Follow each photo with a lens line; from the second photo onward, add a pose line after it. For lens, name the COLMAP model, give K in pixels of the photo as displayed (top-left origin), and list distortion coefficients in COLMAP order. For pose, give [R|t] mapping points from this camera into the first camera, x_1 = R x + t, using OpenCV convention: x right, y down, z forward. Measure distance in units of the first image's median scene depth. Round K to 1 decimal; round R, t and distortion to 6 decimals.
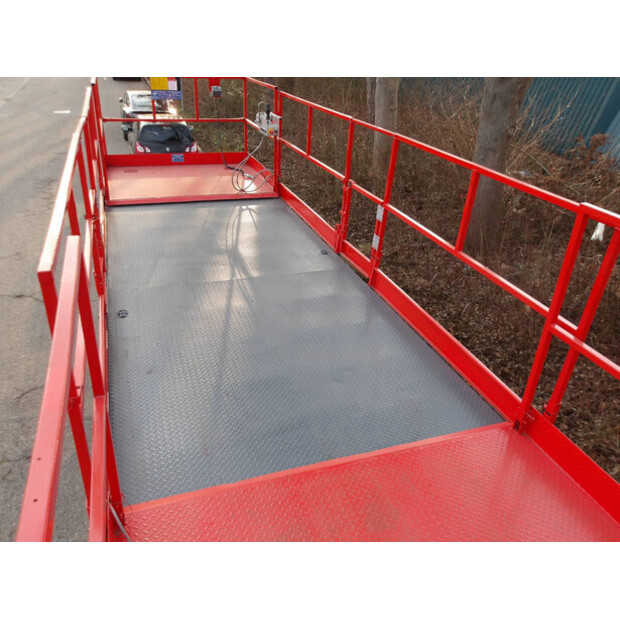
lens RADIAL K [[521.4, 0, 309.2], [0, 521.4, 303.8], [0, 0, 1]] dist [0.001407, 0.005039]
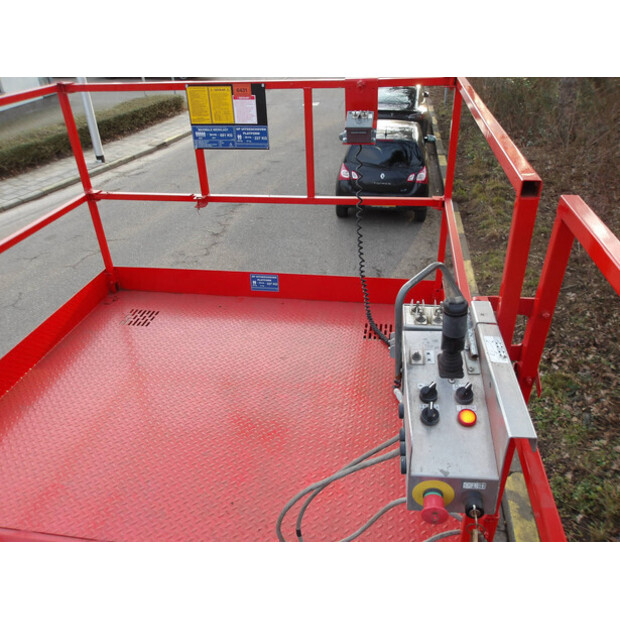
lens RADIAL K [[521.4, 0, 309.2], [0, 521.4, 303.8], [0, 0, 1]] dist [0.001407, 0.005039]
pose [[0.876822, 0.170569, -0.449543, -0.023351], [-0.159589, 0.985201, 0.062539, -0.186394], [0.453557, 0.016906, 0.891067, 0.412743]]
